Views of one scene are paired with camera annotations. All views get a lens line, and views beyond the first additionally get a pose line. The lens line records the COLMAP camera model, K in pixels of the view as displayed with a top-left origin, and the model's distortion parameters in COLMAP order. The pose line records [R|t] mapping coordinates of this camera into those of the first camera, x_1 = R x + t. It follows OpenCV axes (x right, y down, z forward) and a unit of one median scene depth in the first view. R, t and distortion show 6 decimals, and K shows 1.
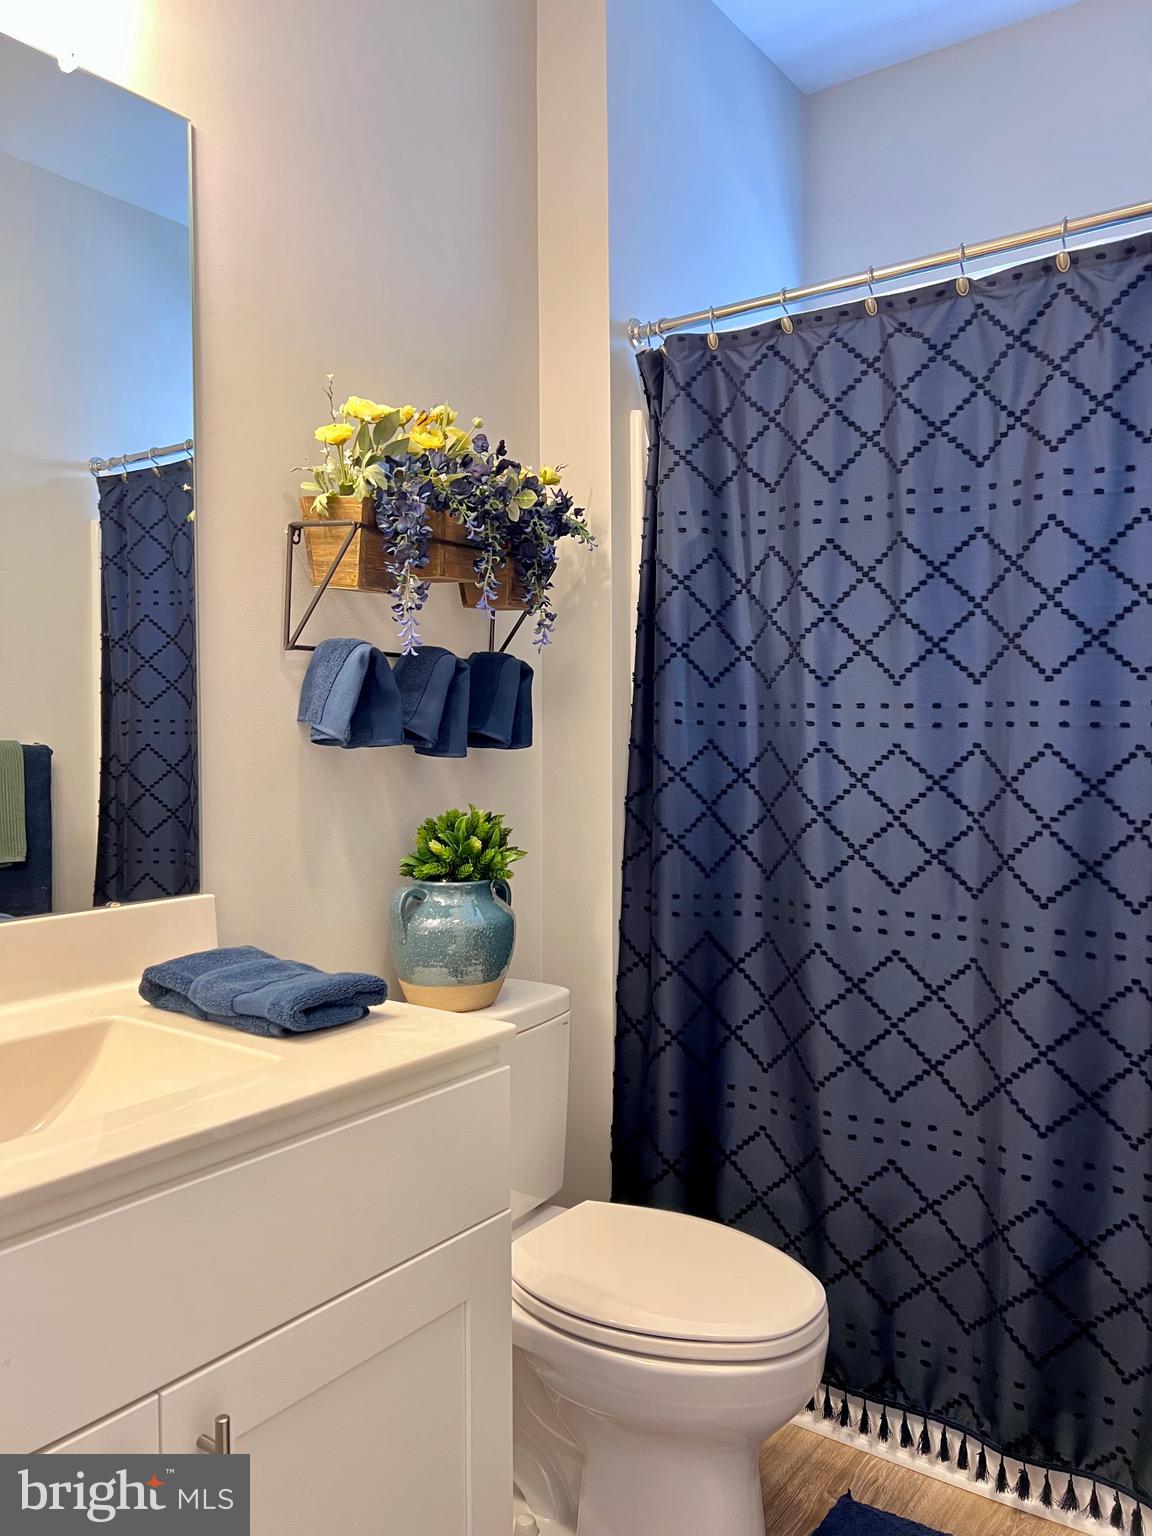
lens RADIAL K [[1164.3, 0, 578.4], [0, 1164.3, 771.8], [0, 0, 1]] dist [0.044474, -0.029871]
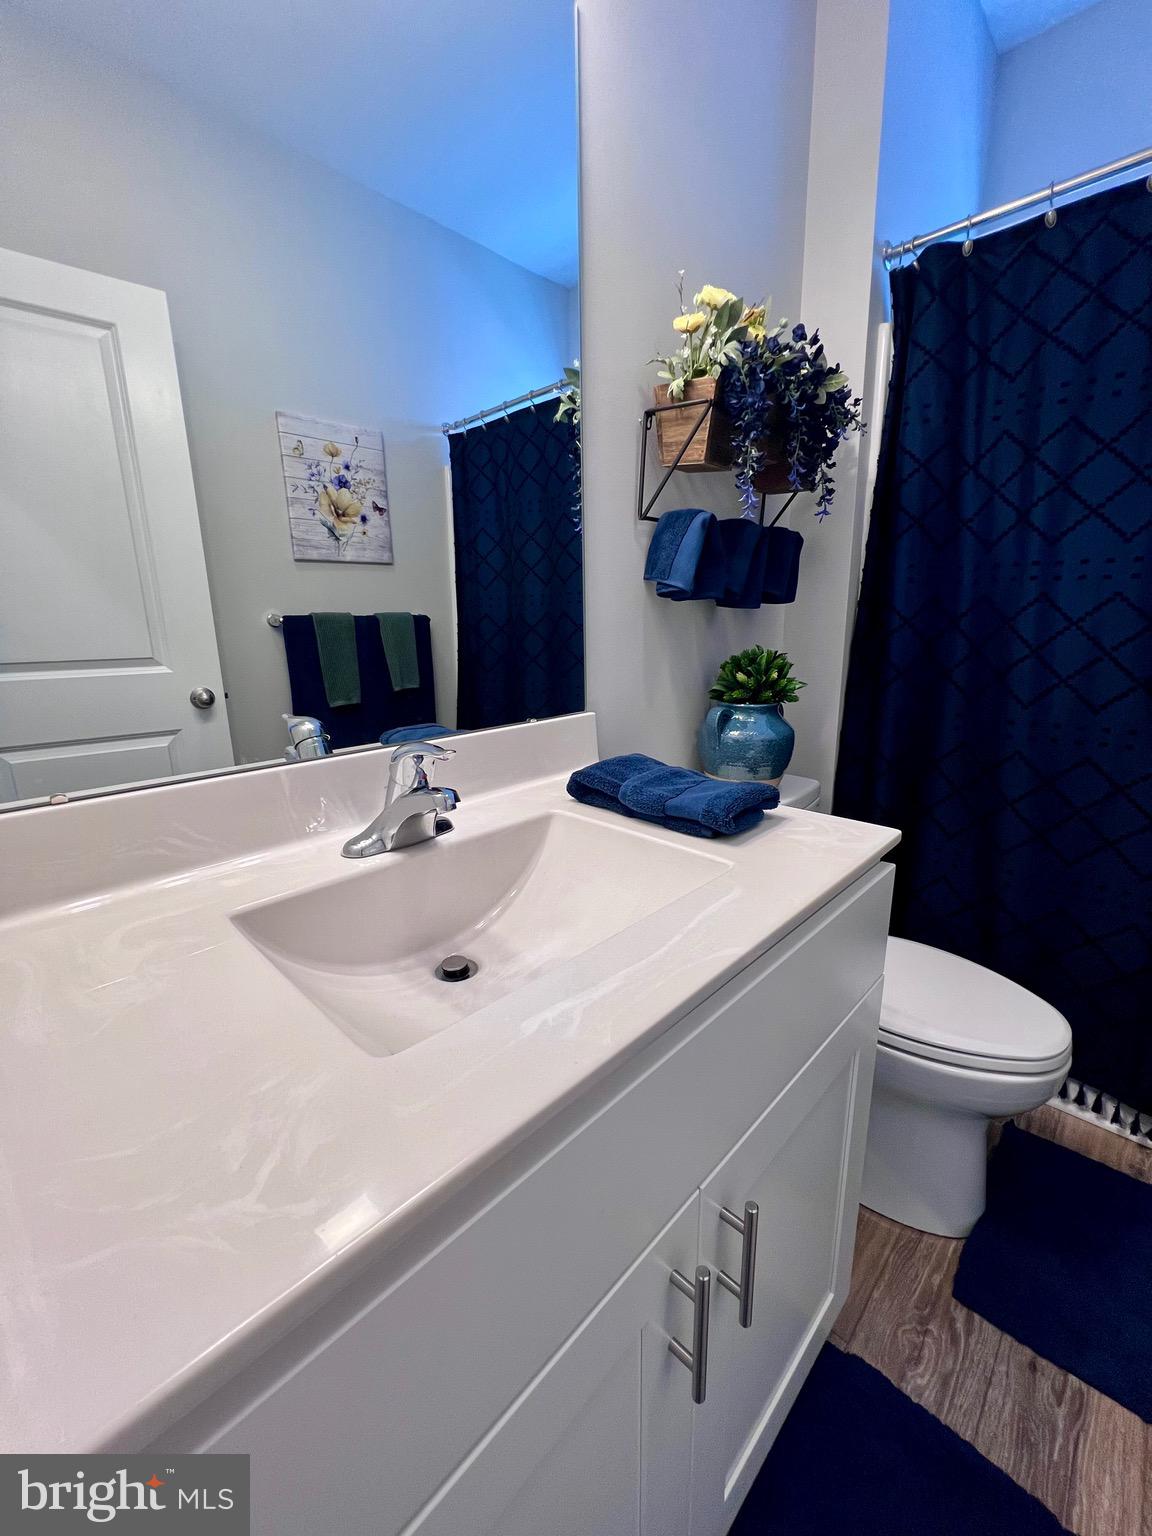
lens RADIAL K [[619.9, 0, 575.3], [0, 619.9, 765.3], [0, 0, 1]] dist [-0.007214, 0.000407]
pose [[0.989290, 0.019301, -0.144680, -0.190591], [0.009766, 0.980245, 0.197545, 0.020468], [0.145634, -0.196843, 0.969558, 0.251003]]
